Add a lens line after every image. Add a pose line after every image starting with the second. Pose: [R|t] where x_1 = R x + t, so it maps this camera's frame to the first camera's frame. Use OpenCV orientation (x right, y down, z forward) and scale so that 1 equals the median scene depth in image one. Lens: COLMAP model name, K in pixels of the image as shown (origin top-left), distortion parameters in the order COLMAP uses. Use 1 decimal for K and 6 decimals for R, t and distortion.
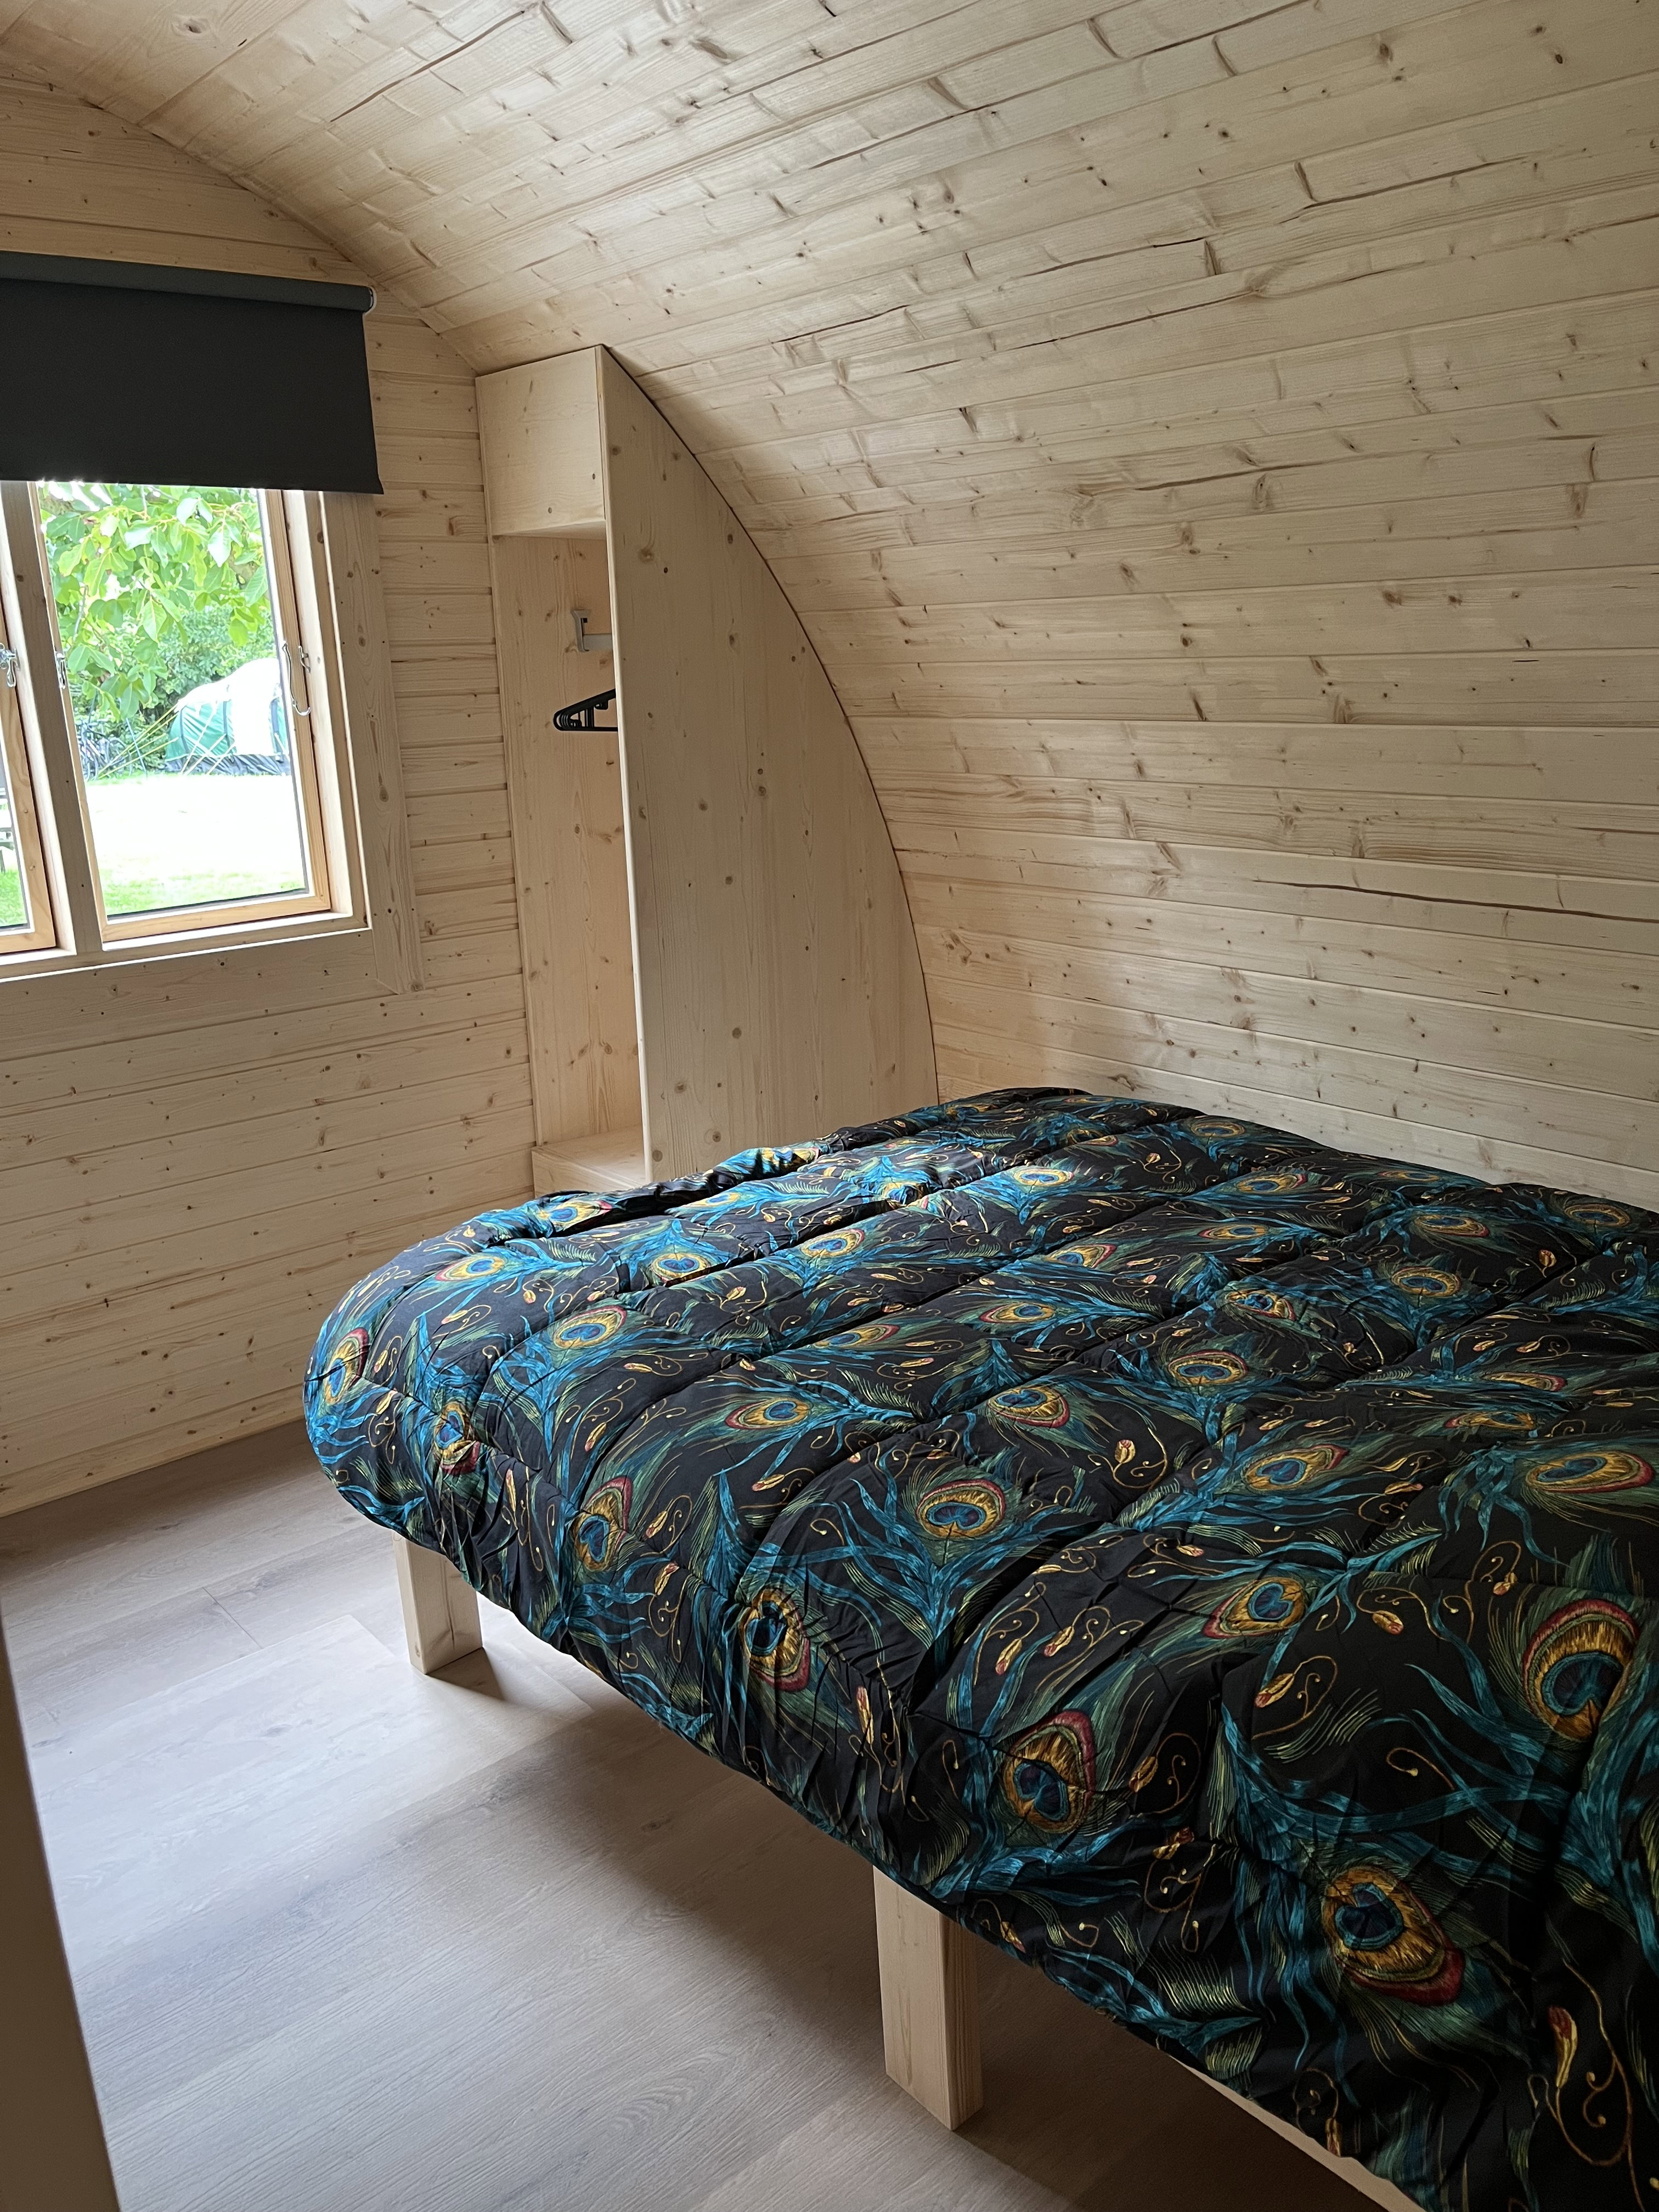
lens RADIAL K [[1700.9, 0, 829.5], [0, 1700.9, 1106.0], [0, 0, 1]] dist [-0.001595, -0.001704]
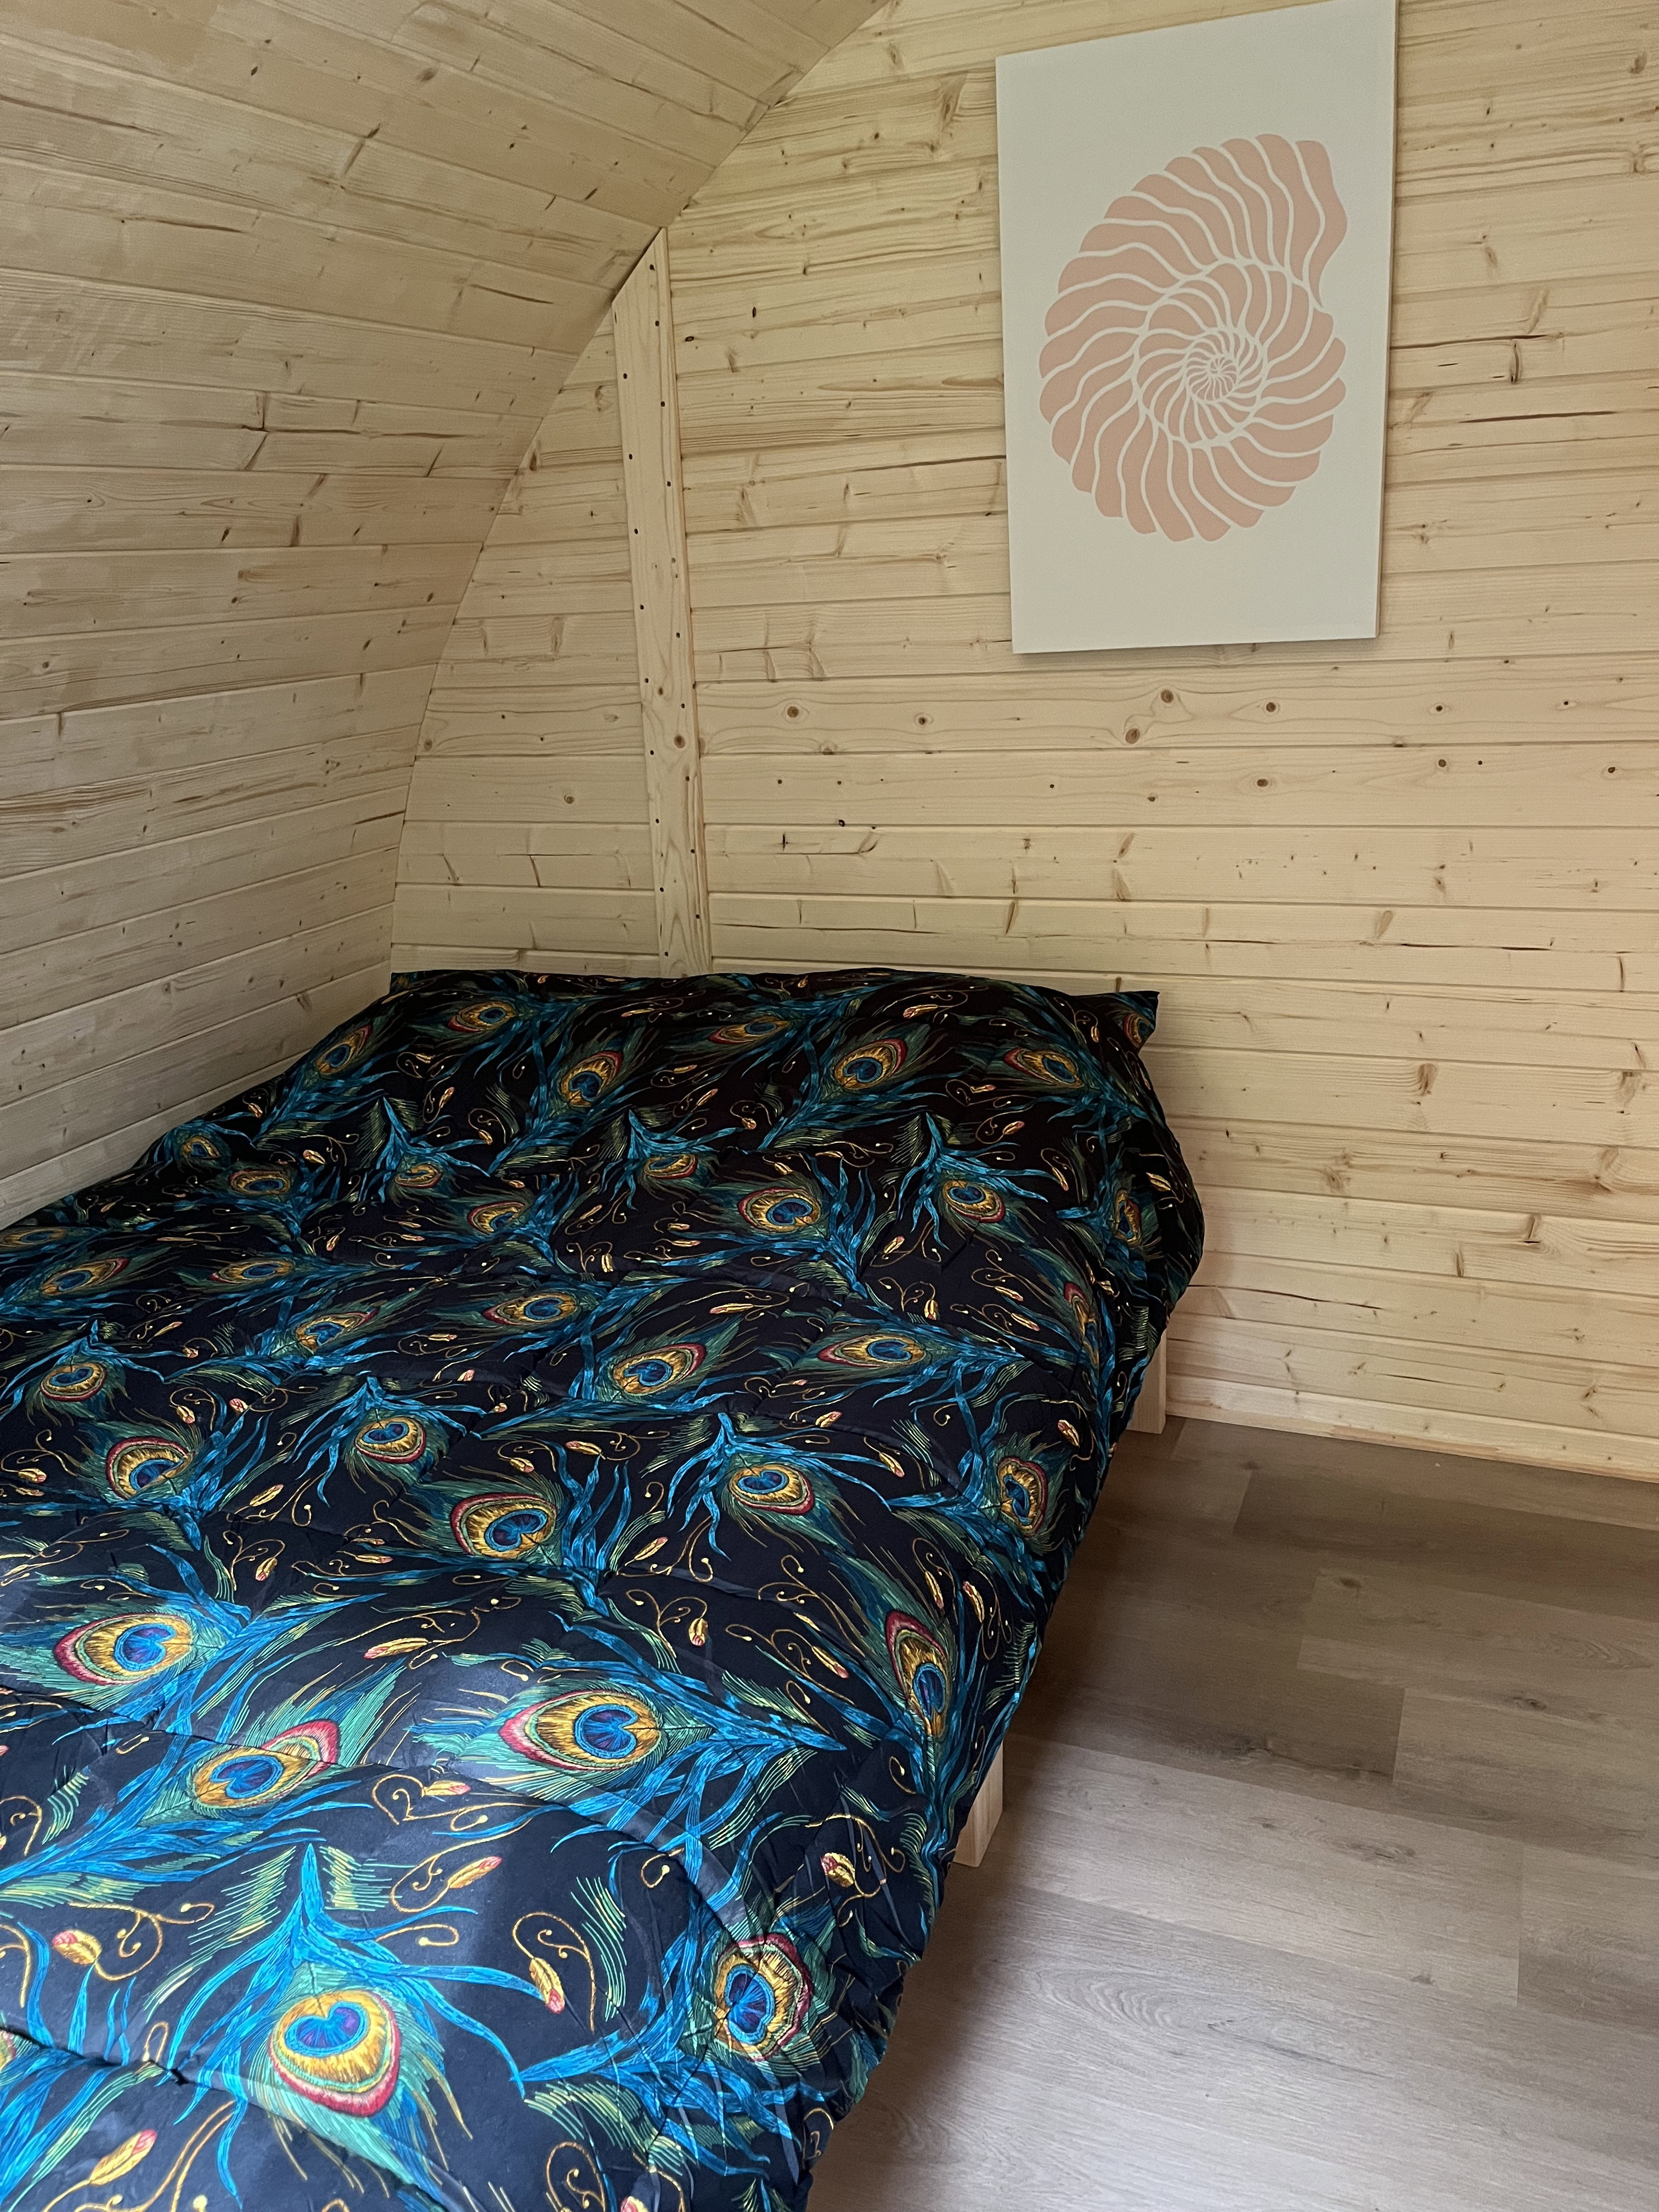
lens RADIAL K [[1700.9, 0, 829.5], [0, 1700.9, 1106.0], [0, 0, 1]] dist [-0.001595, -0.001704]
pose [[-0.456206, -0.217666, 0.862843, -0.706935], [0.307484, 0.871341, 0.382385, -0.285493], [-0.835063, 0.439757, -0.330582, 1.134105]]
